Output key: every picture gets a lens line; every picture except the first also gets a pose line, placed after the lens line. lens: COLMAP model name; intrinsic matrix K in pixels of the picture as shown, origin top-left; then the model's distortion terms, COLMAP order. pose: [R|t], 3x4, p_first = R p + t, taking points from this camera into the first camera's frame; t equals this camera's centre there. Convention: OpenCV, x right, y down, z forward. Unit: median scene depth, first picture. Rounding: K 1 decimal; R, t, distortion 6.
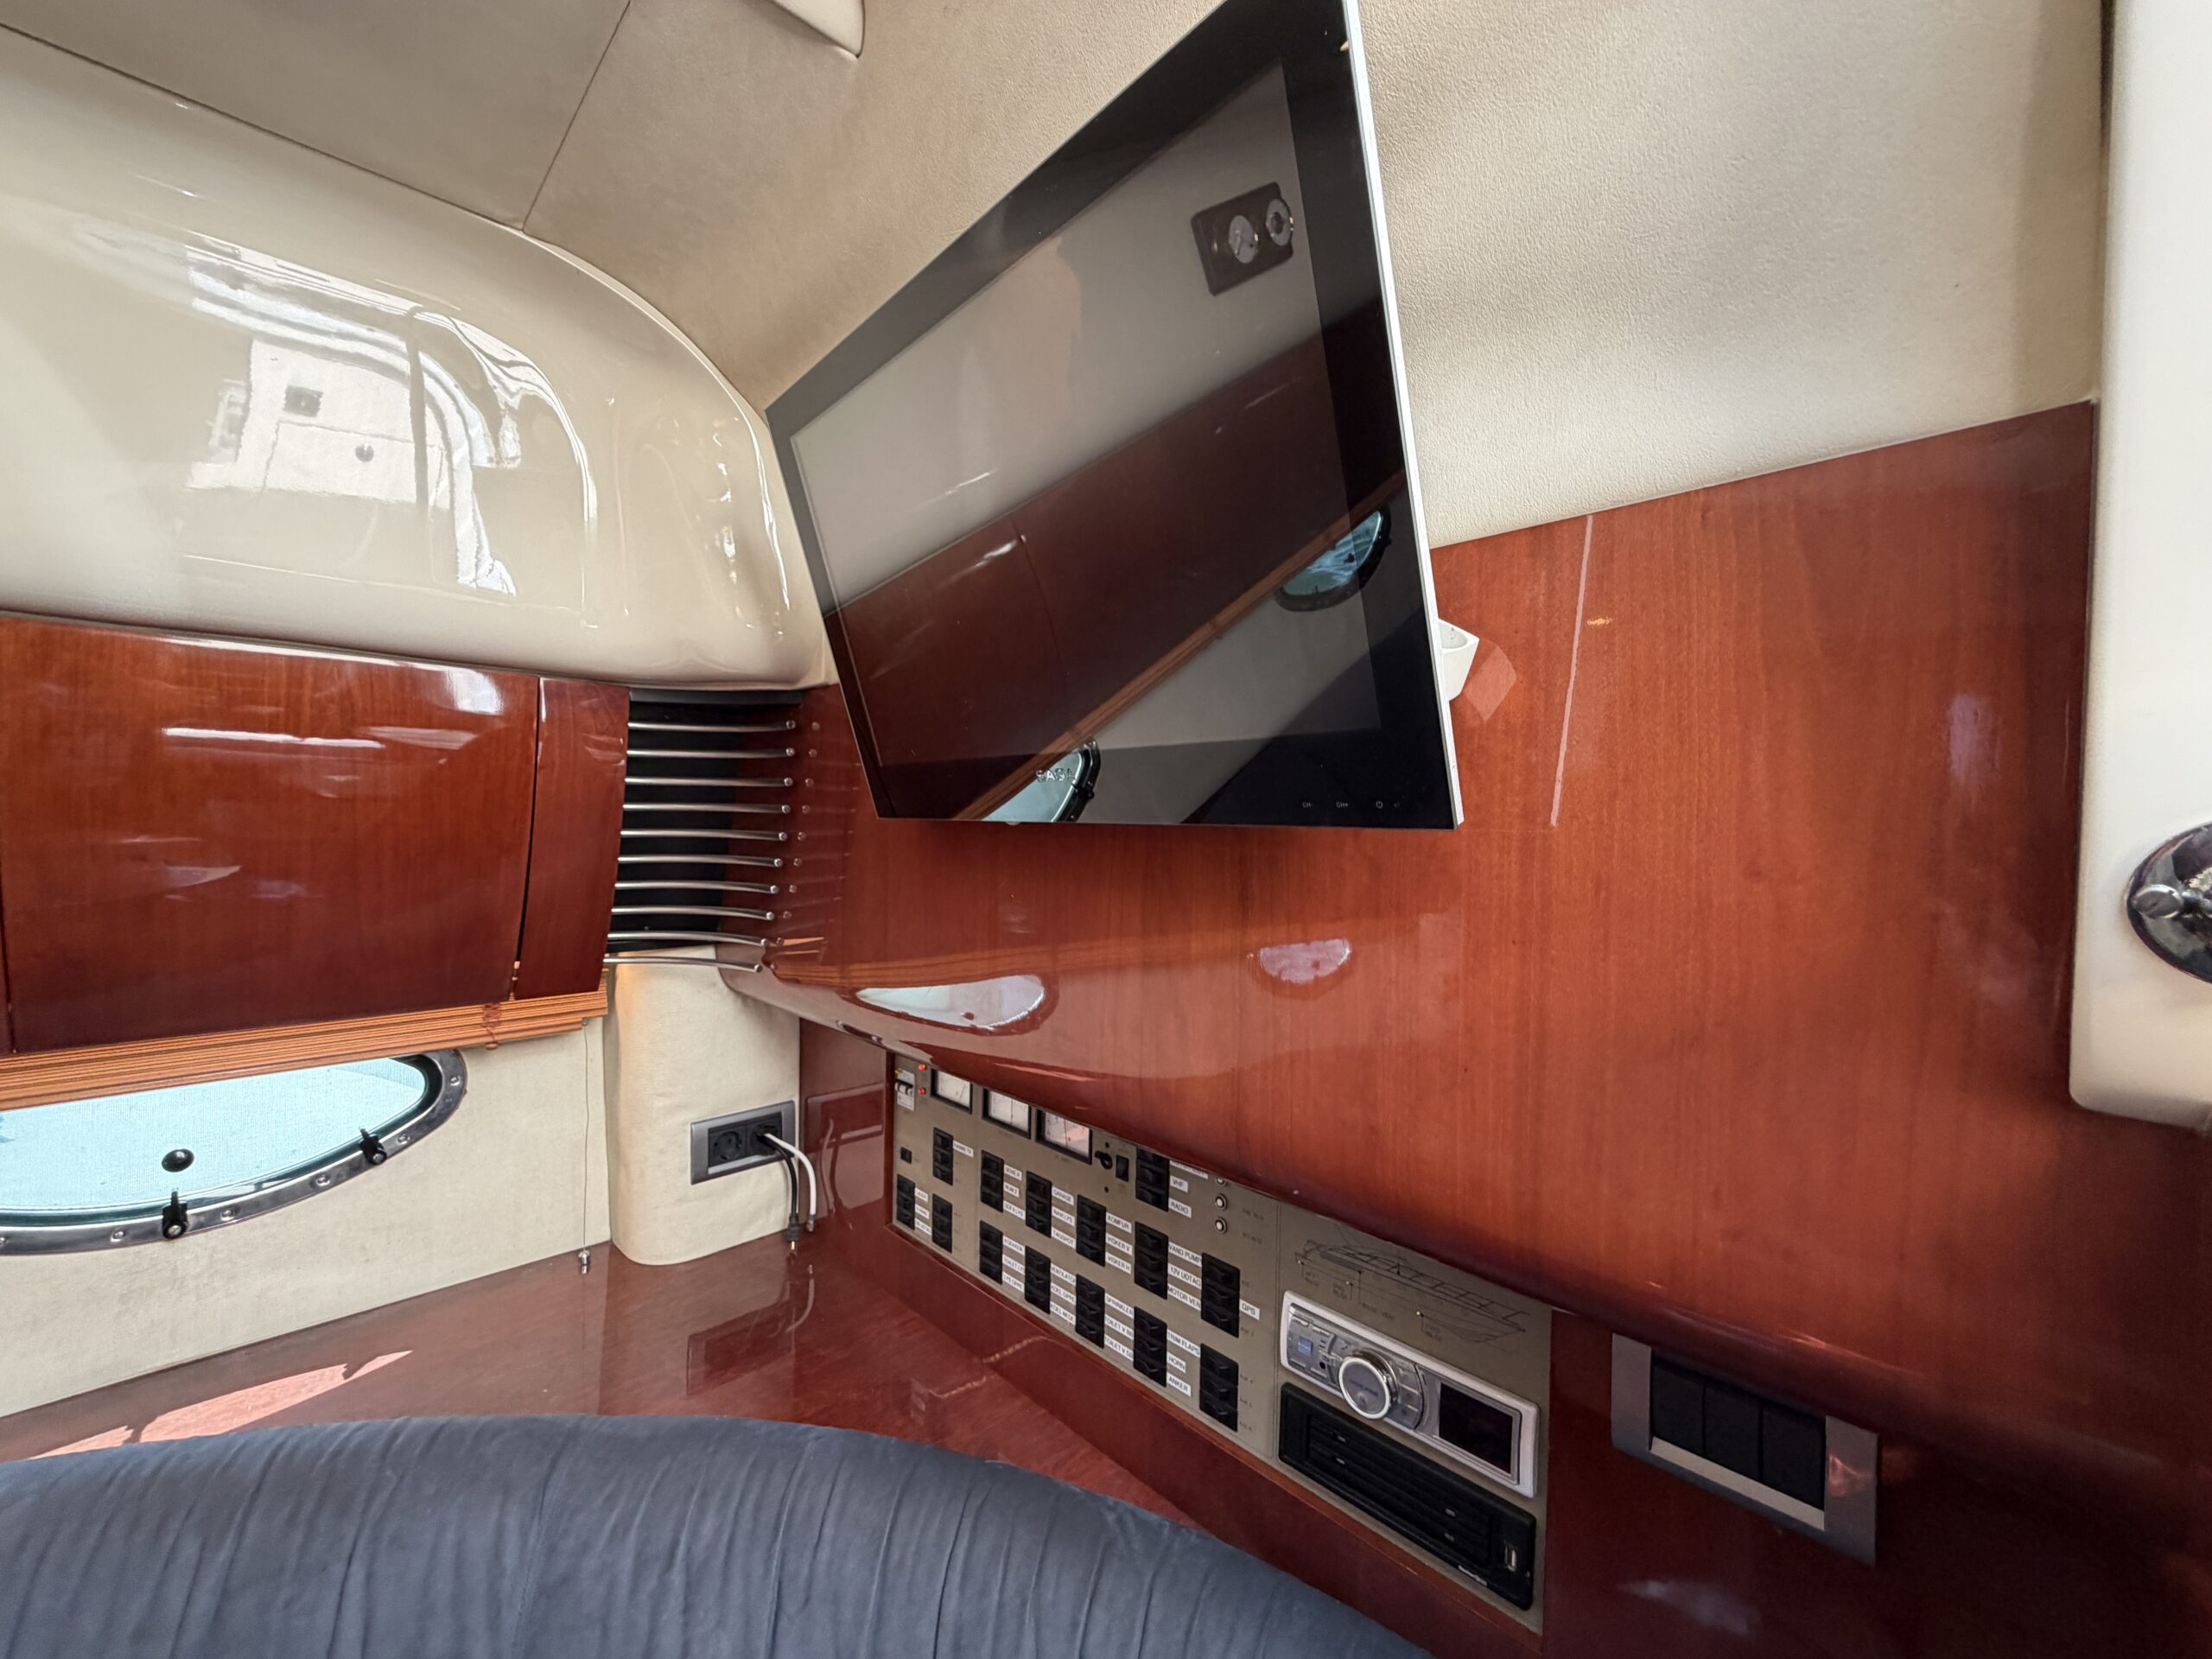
lens RADIAL K [[890.4, 0, 1075.8], [0, 890.4, 829.0], [0, 0, 1]] dist [0.008841, -0.000162]
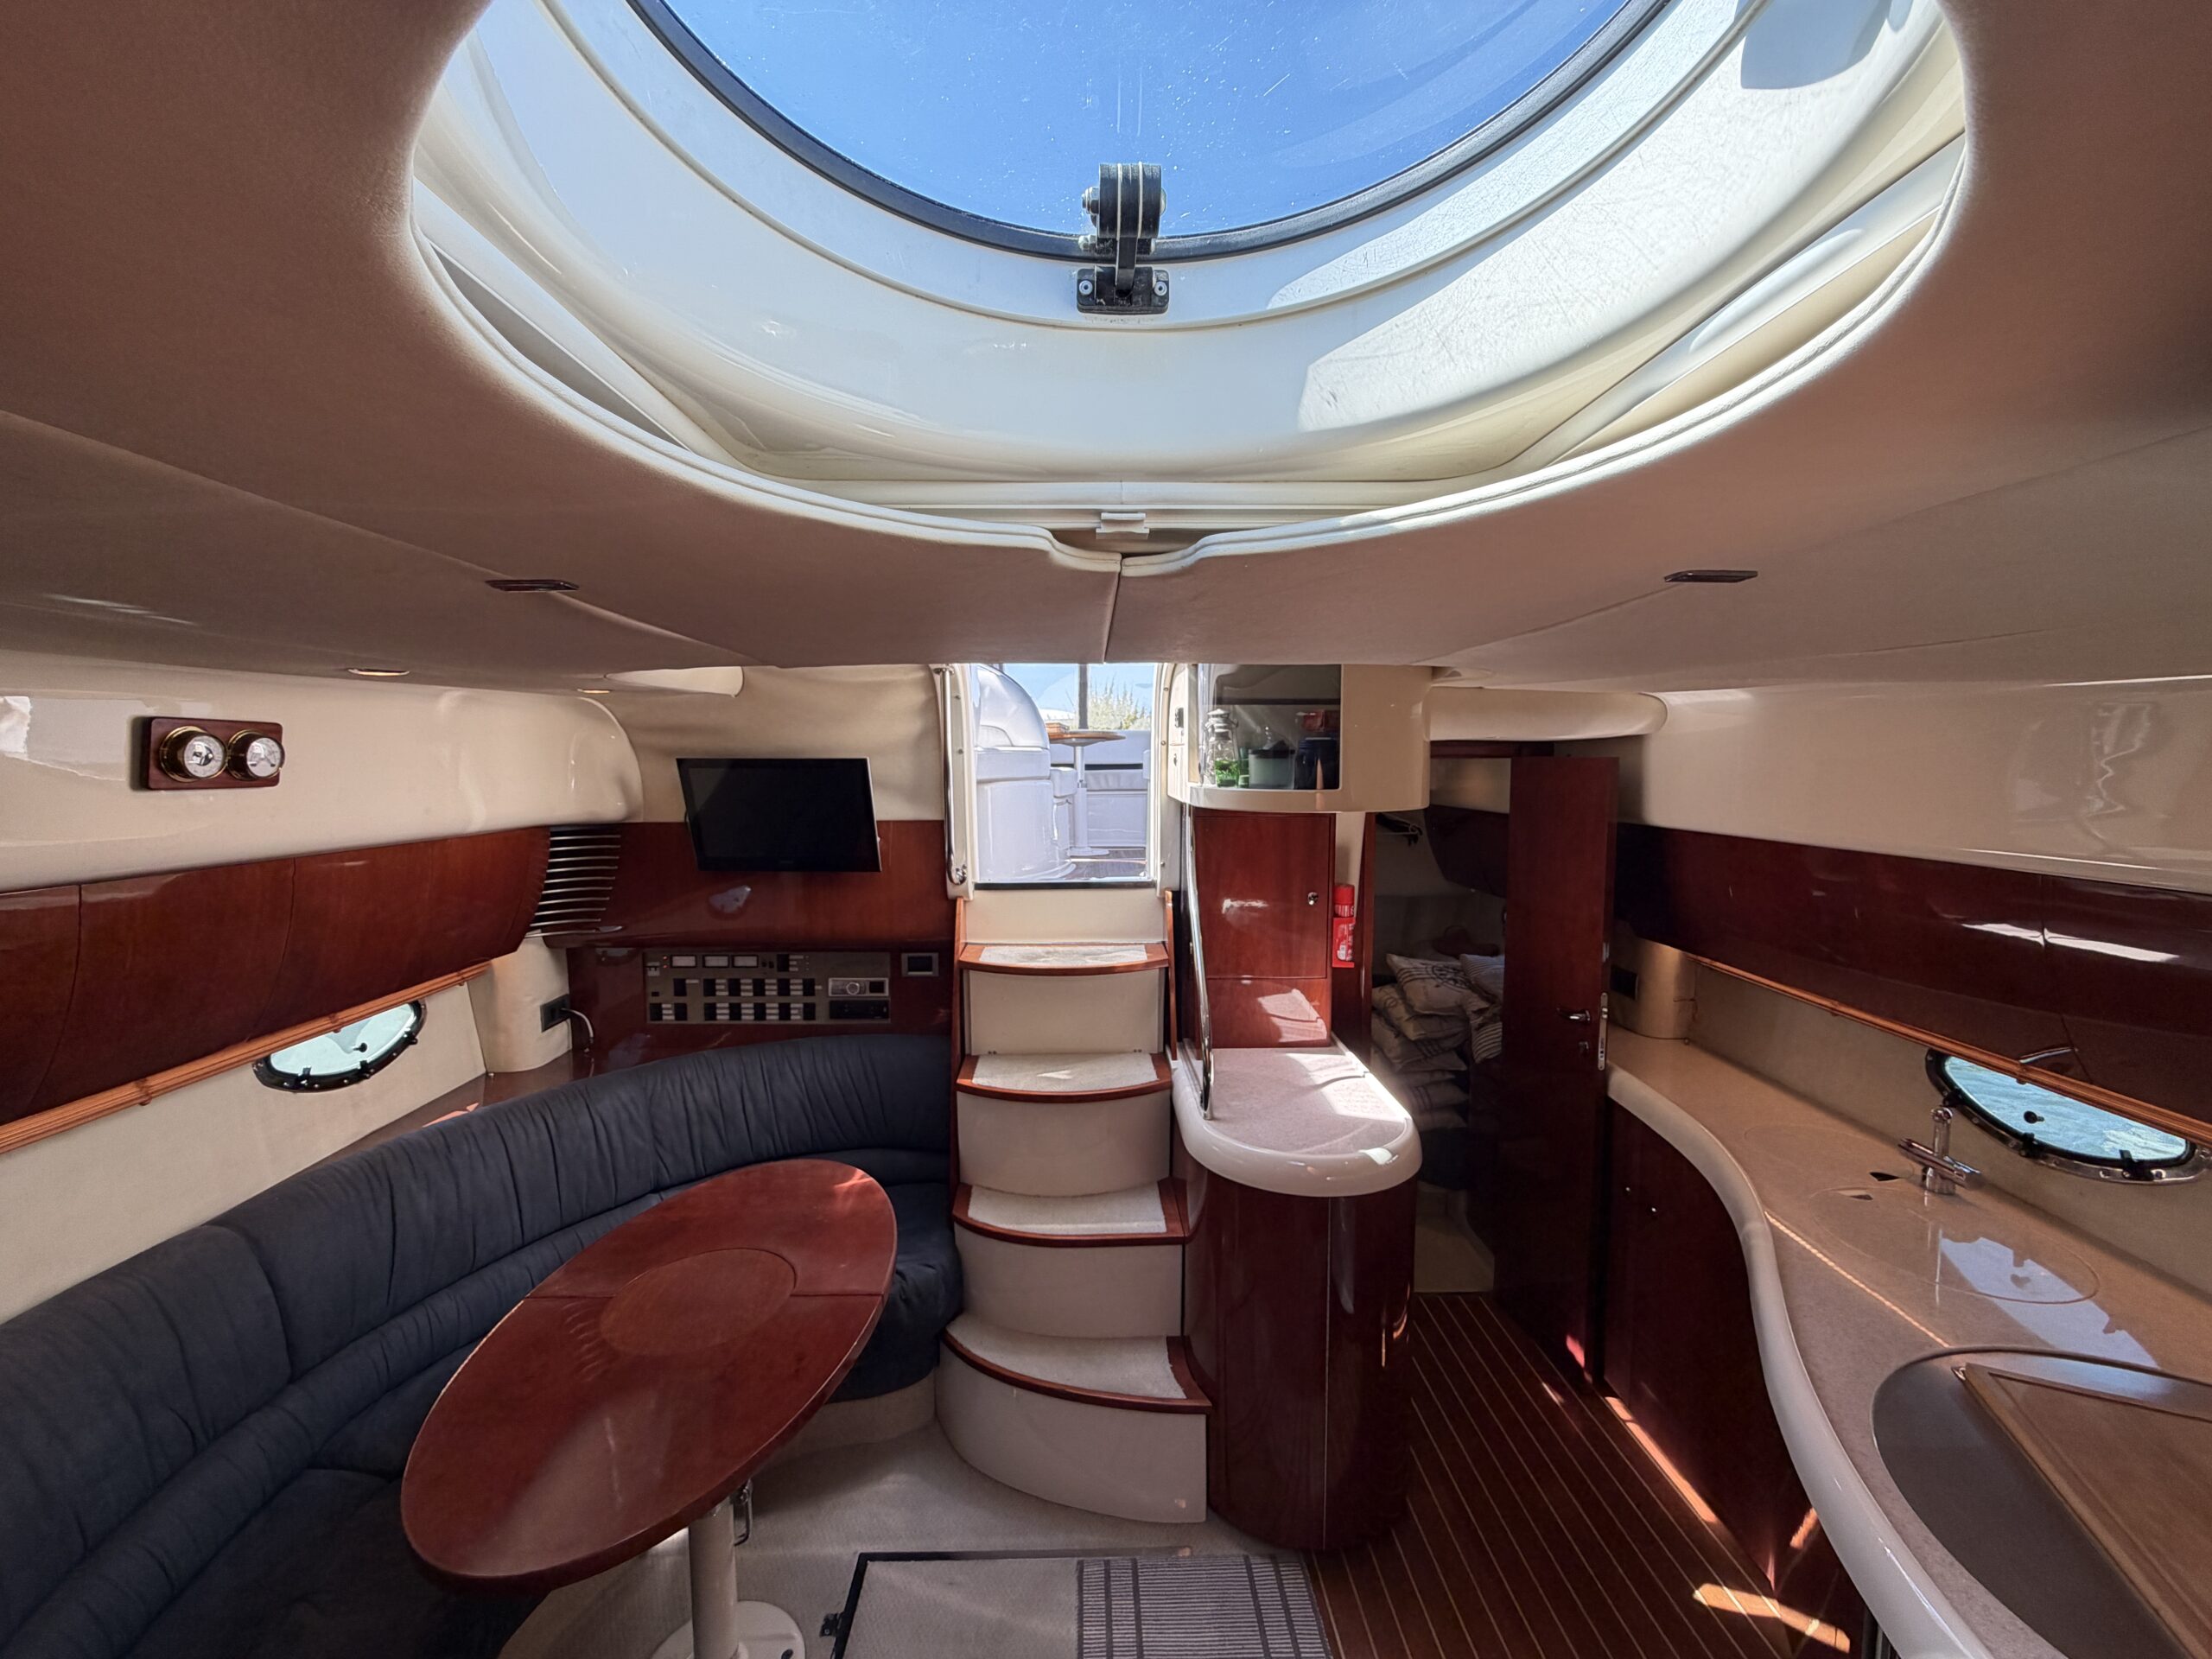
lens RADIAL K [[887.4, 0, 1102.4], [0, 887.4, 826.8], [0, 0, 1]] dist [-0.001492, 0.000277]
pose [[0.673865, -0.074850, 0.735053, -1.409995], [0.020333, 0.996357, 0.082818, -0.357672], [-0.738575, -0.040863, 0.672932, -1.984041]]
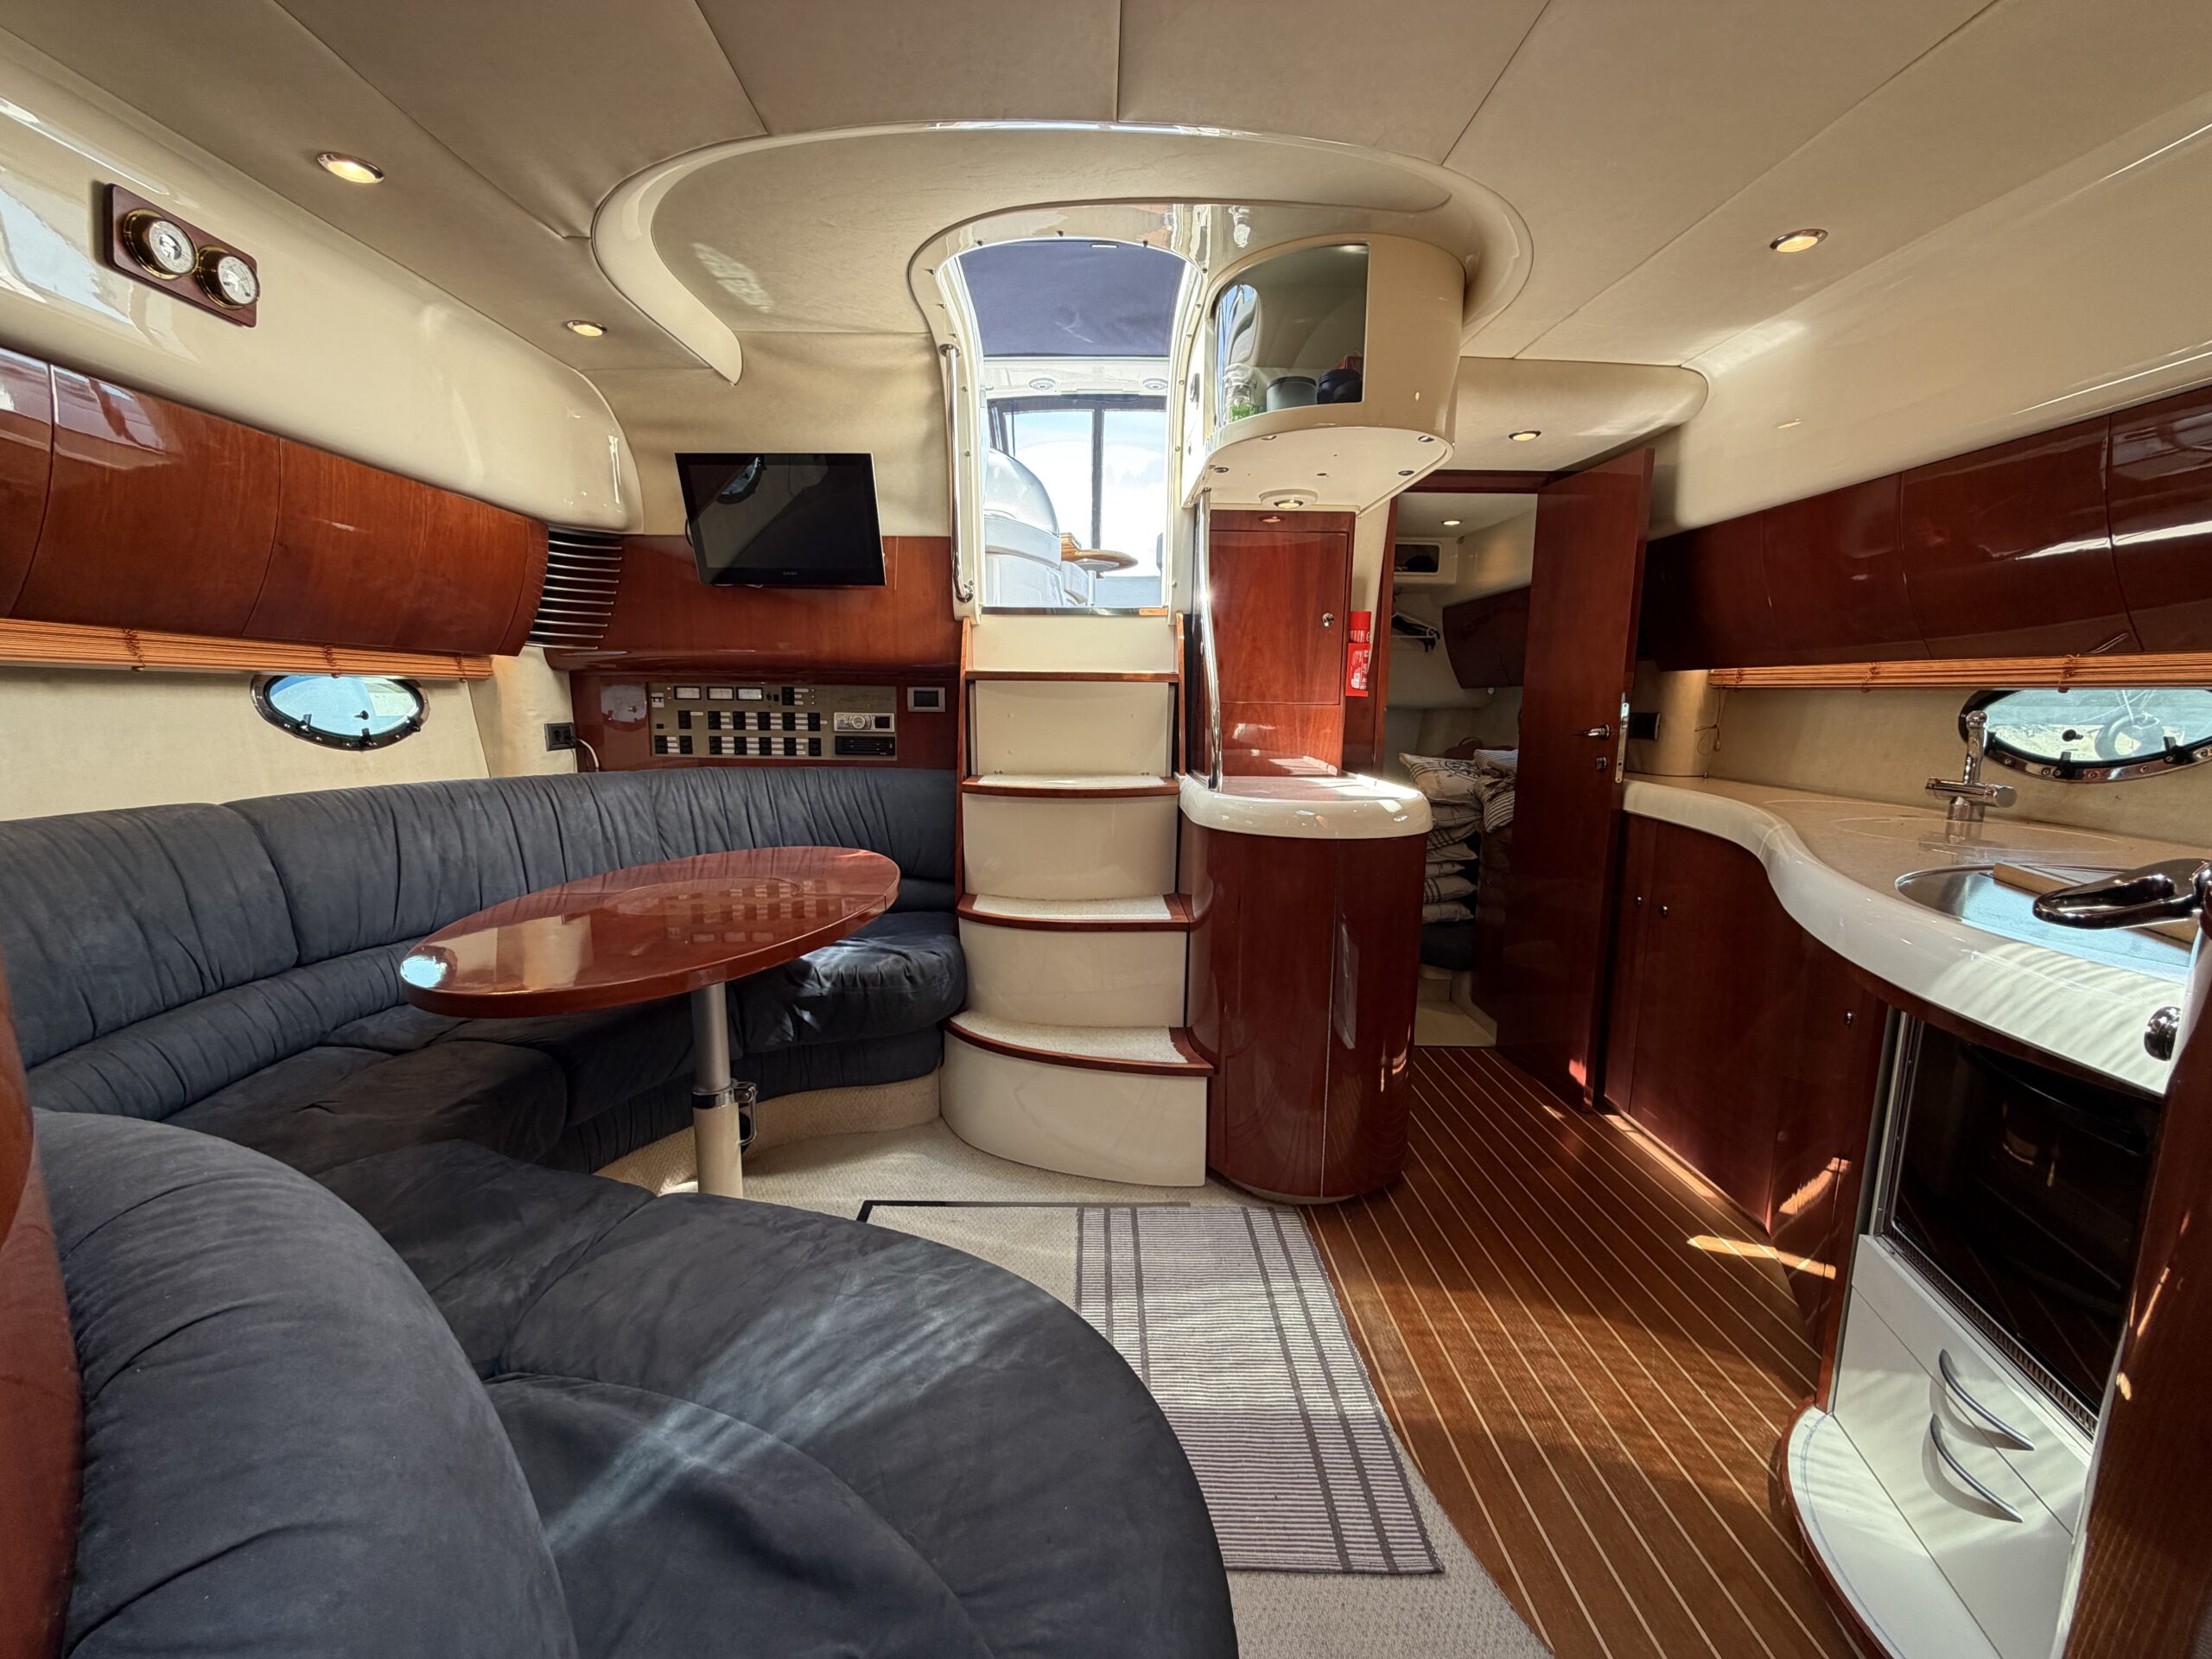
lens RADIAL K [[885.3, 0, 1101.4], [0, 885.3, 822.4], [0, 0, 1]] dist [-0.000537, -0.000262]
pose [[0.684574, -0.112939, 0.720141, -1.428804], [0.007457, 0.988958, 0.148009, 0.334990], [-0.728905, -0.095953, 0.677857, -1.996853]]
